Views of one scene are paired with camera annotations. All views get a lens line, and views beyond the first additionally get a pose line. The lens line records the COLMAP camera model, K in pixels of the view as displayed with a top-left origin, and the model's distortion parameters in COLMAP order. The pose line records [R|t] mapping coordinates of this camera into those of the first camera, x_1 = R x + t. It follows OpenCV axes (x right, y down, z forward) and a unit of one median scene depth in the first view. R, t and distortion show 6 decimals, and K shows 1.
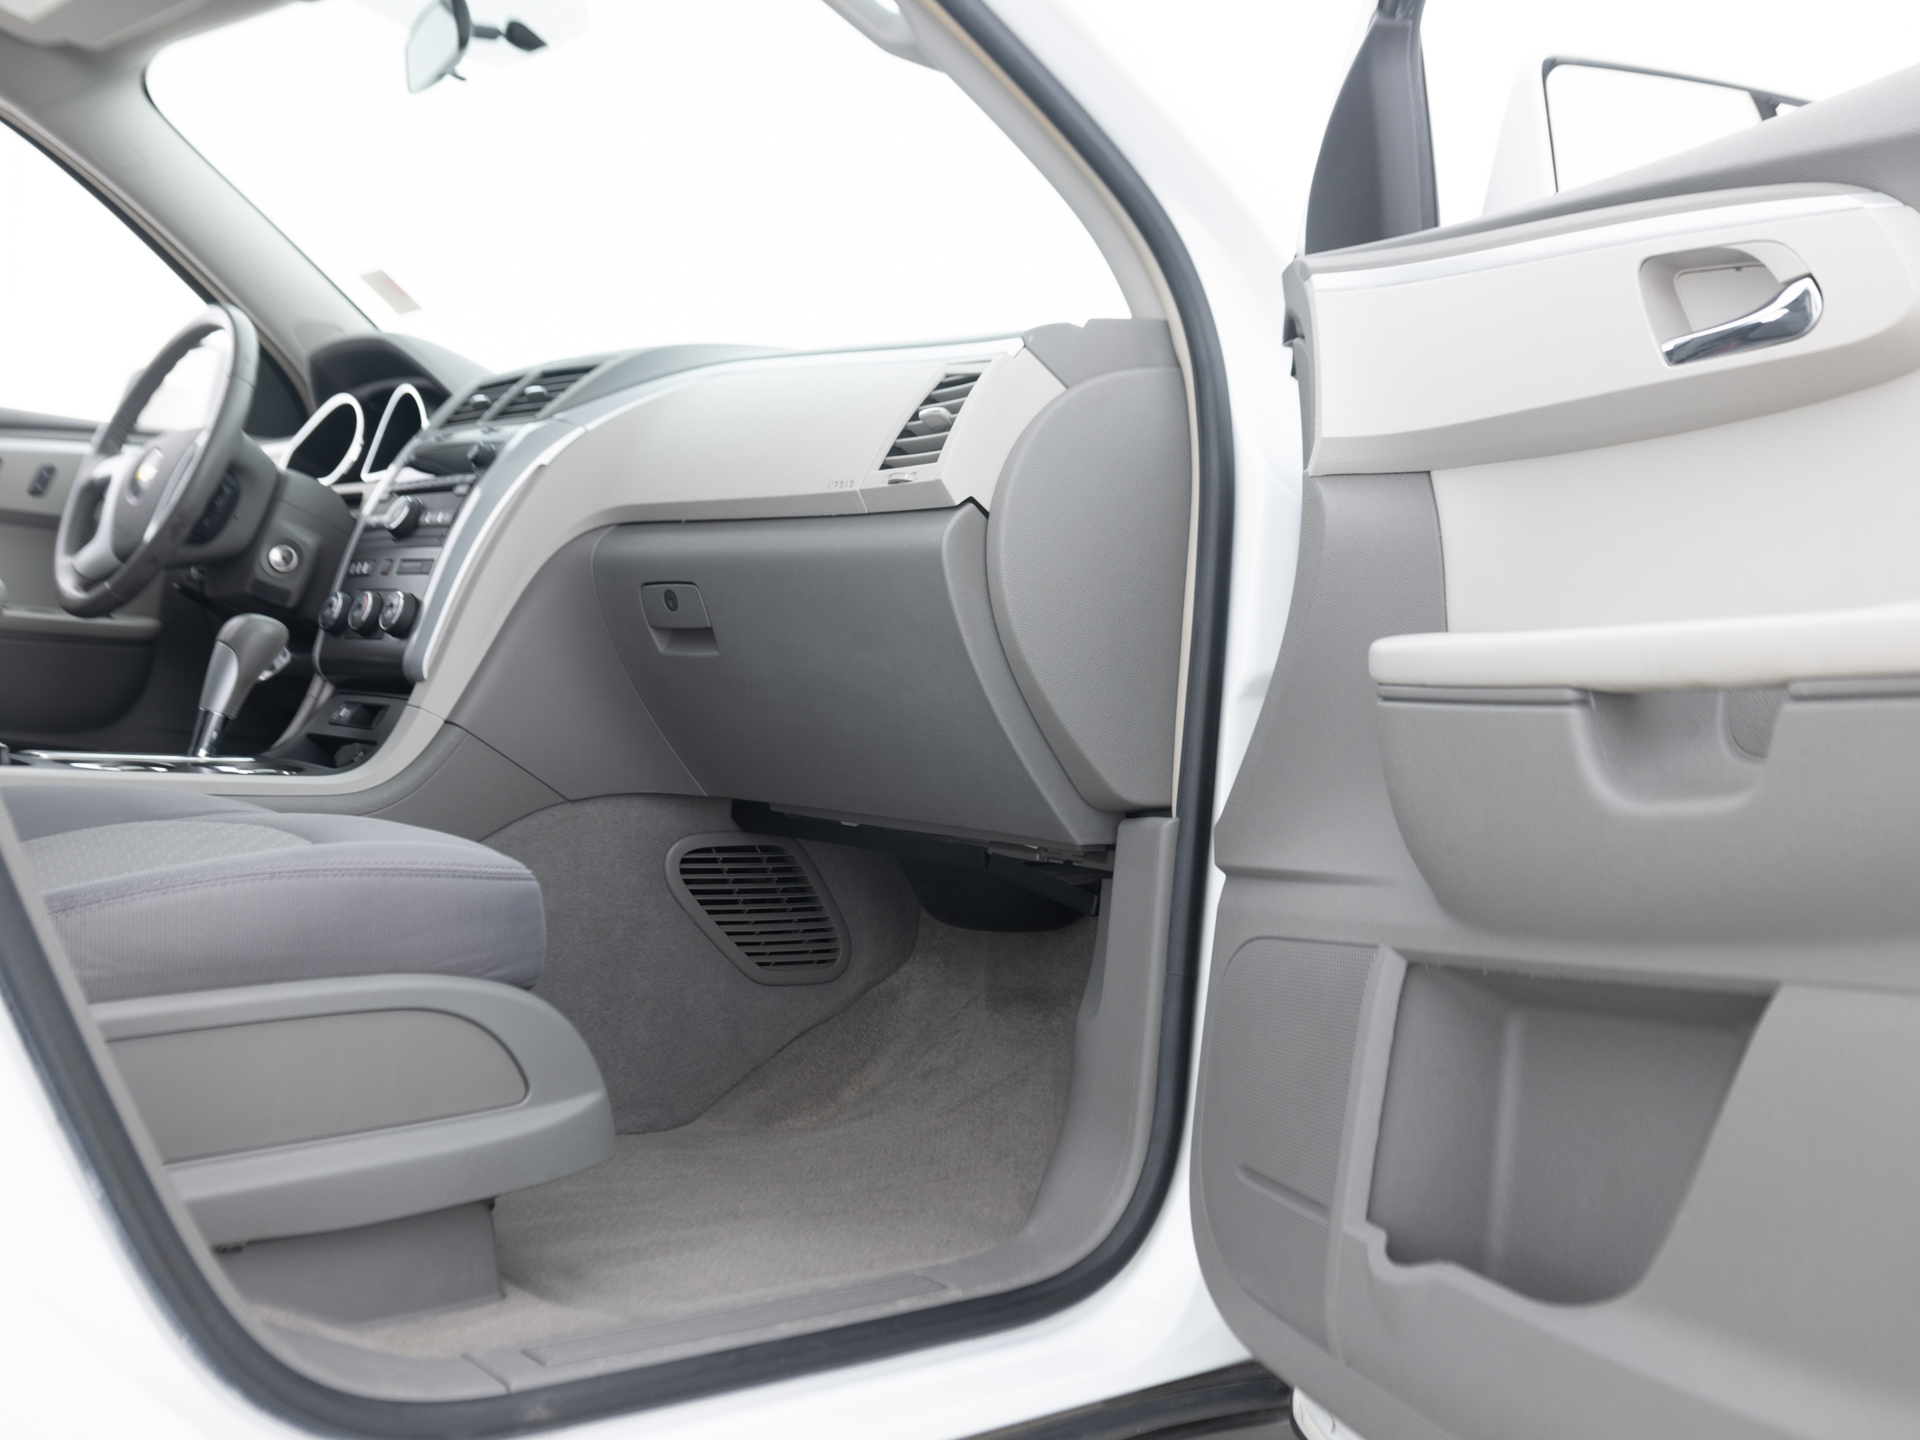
lens RADIAL K [[1983.7, 0, 960.0], [0, 1983.7, 720.0], [0, 0, 1]] dist [0.006864, -0.022306]
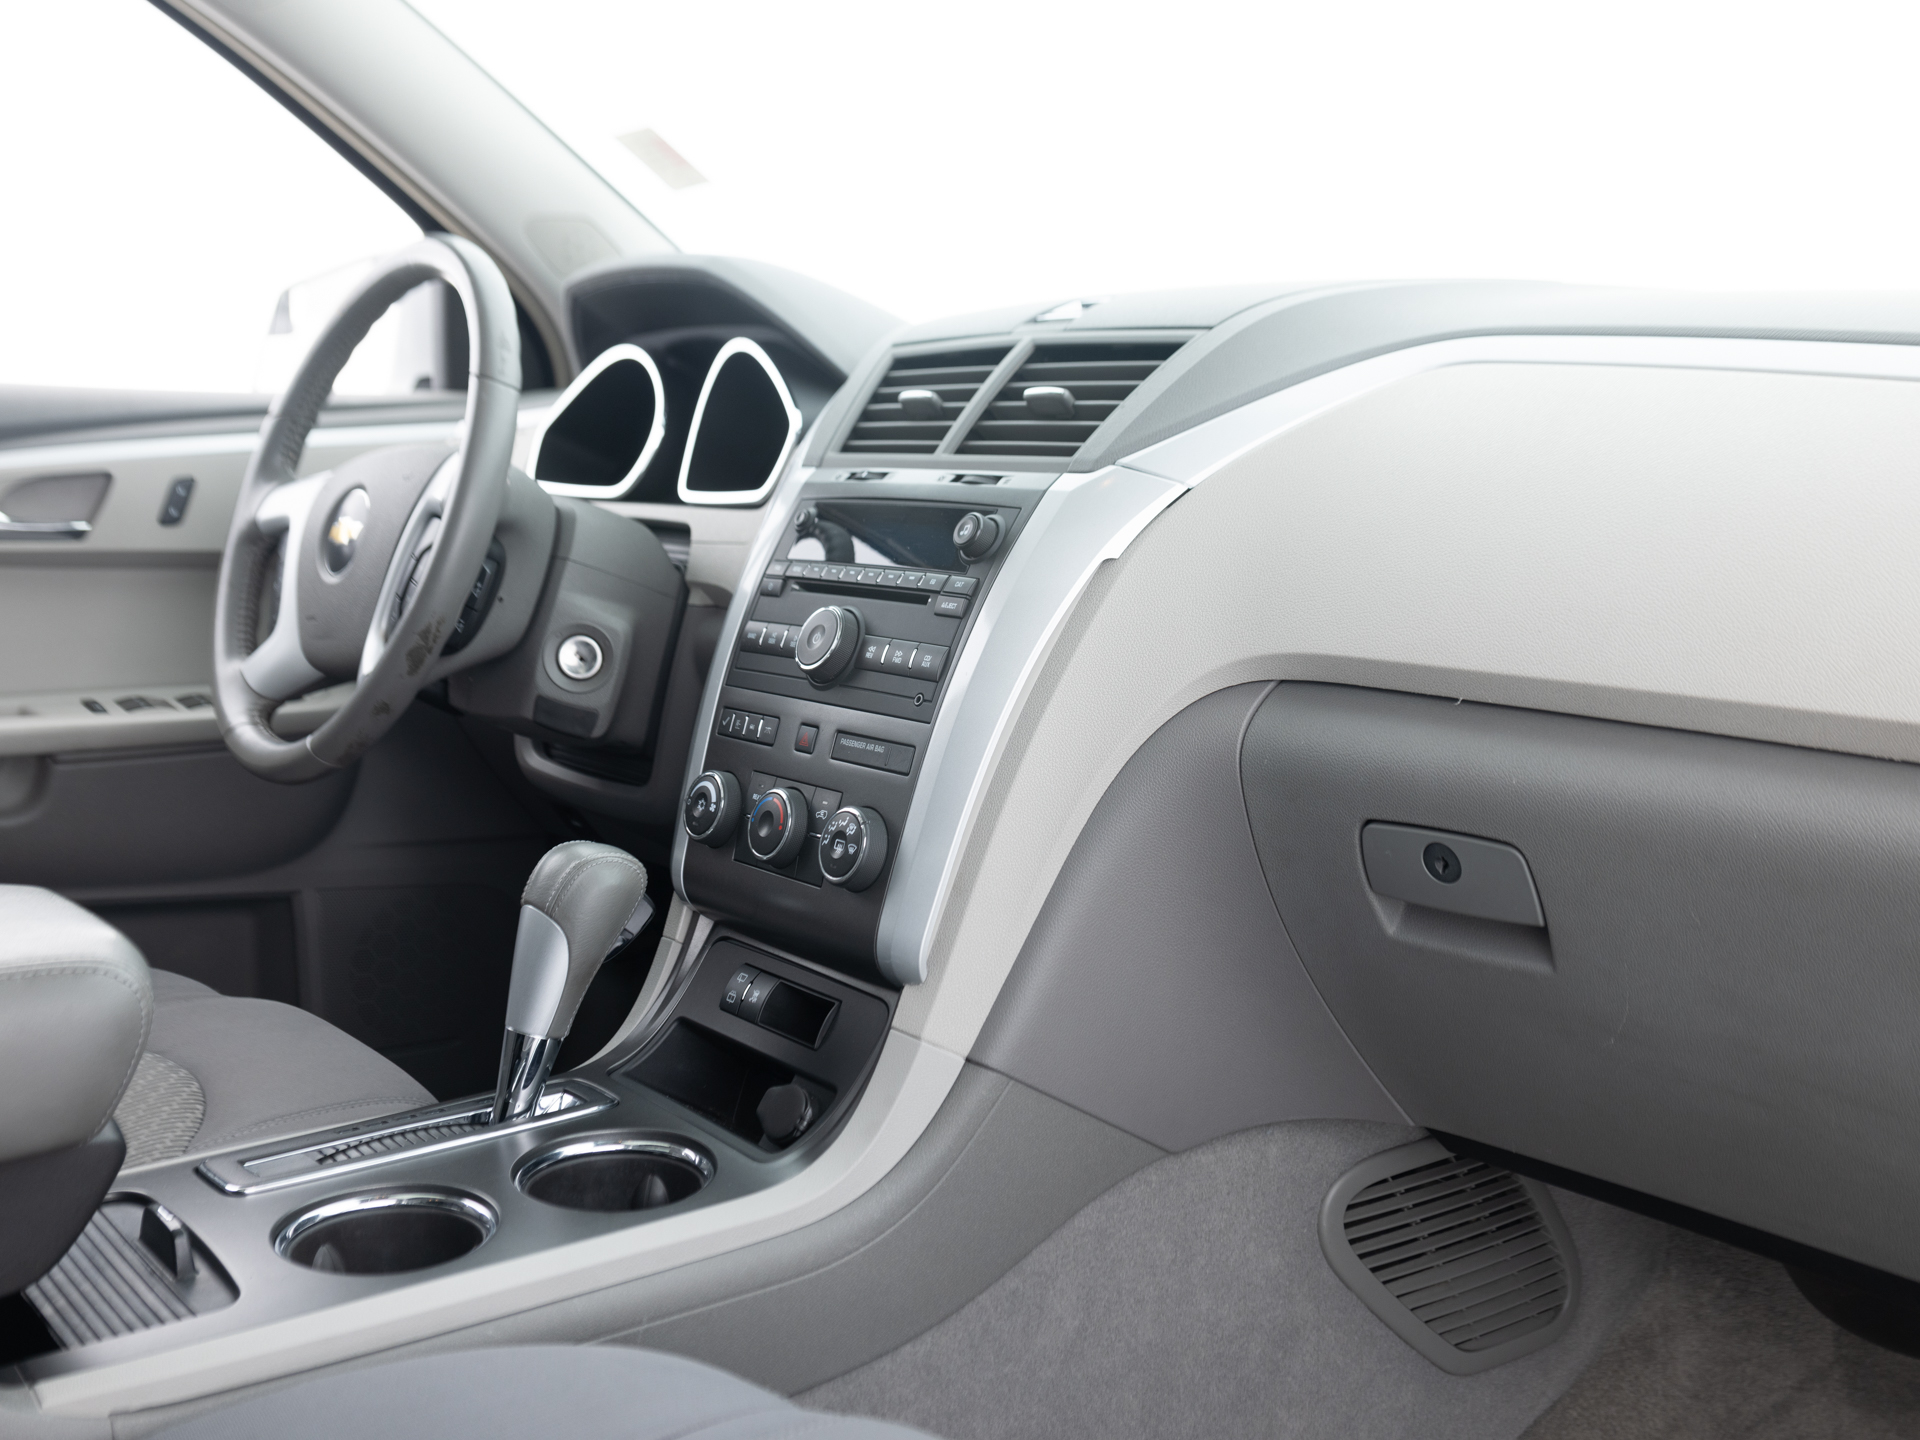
lens RADIAL K [[1983.7, 0, 960.0], [0, 1983.7, 720.0], [0, 0, 1]] dist [0.006864, -0.022306]
pose [[0.996432, -0.049369, -0.068455, -0.200548], [0.057881, 0.990016, 0.128525, -0.145169], [0.061427, -0.132029, 0.989341, 0.438947]]
